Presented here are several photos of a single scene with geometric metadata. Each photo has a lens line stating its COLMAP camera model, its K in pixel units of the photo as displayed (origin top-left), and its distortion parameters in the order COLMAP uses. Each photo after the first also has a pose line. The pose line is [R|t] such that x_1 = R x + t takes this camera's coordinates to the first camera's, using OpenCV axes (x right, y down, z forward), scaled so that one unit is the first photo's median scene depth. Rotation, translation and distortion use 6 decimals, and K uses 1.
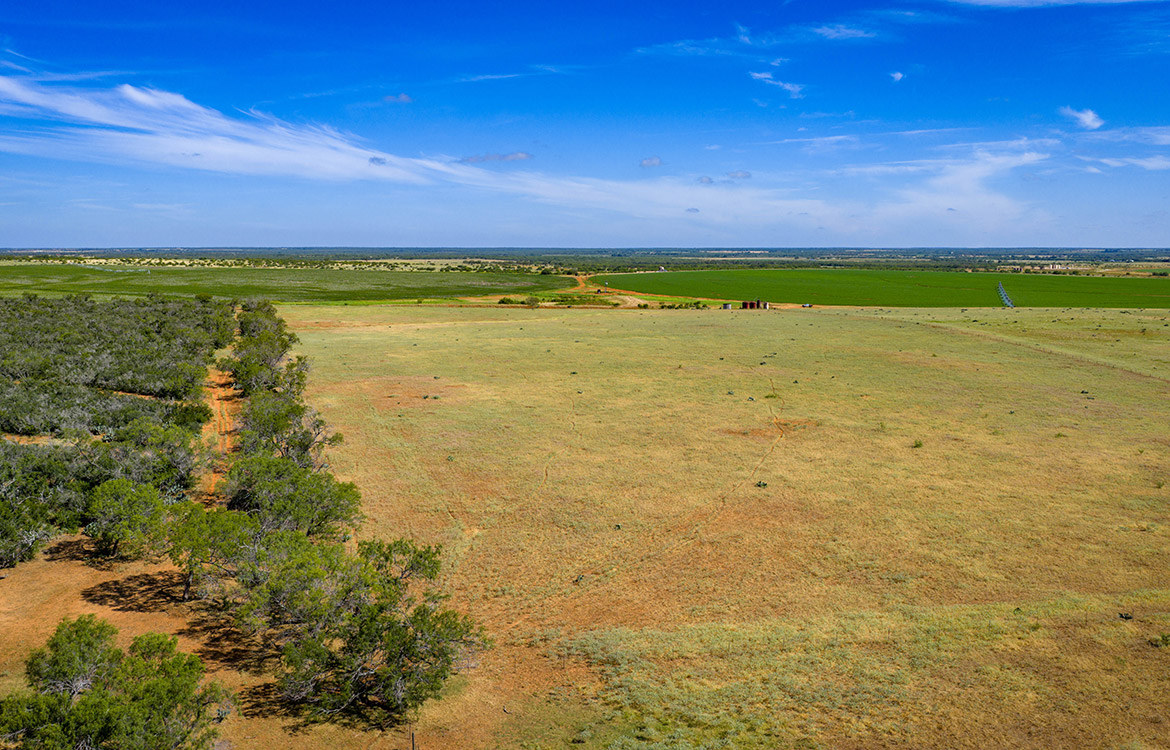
lens RADIAL K [[1100.4, 0, 582.9], [0, 1100.4, 370.8], [0, 0, 1]] dist [-0.004333, -0.023162]
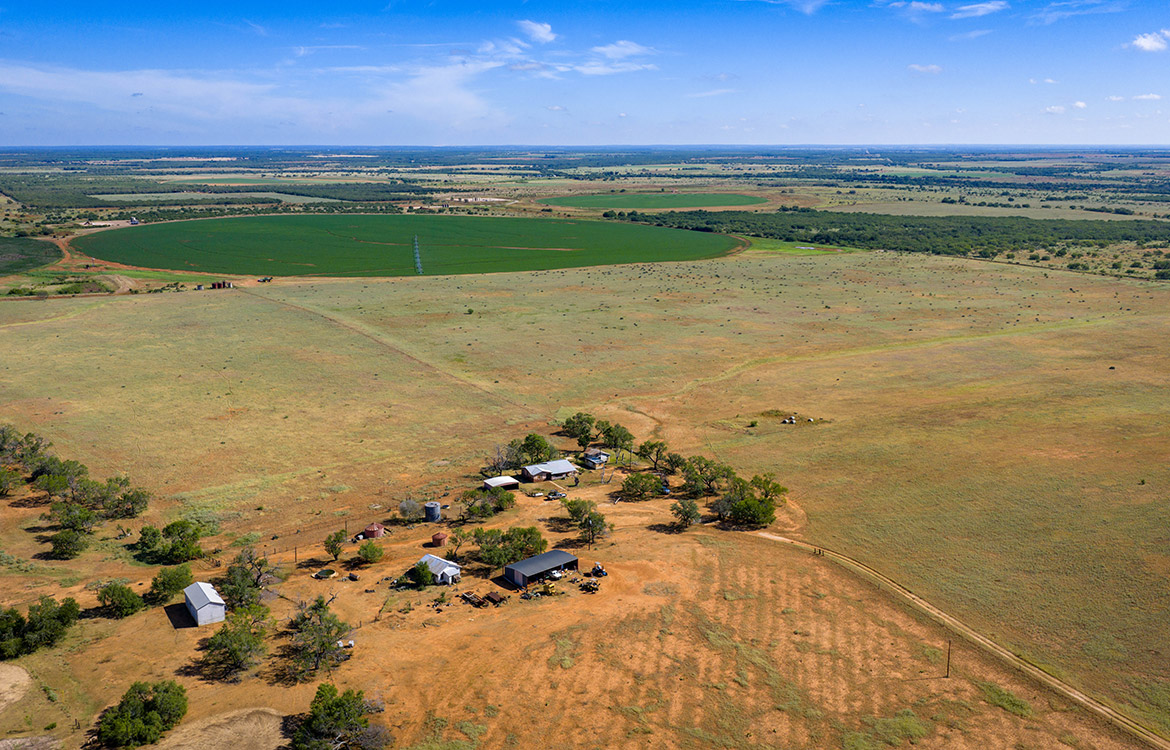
lens RADIAL K [[1100.4, 0, 584.4], [0, 1100.4, 369.5], [0, 0, 1]] dist [-0.004333, -0.023162]
pose [[0.893133, -0.090115, 0.440673, -0.207320], [0.050789, 0.993664, 0.100262, -0.281655], [-0.446916, -0.067166, 0.892051, -1.689600]]
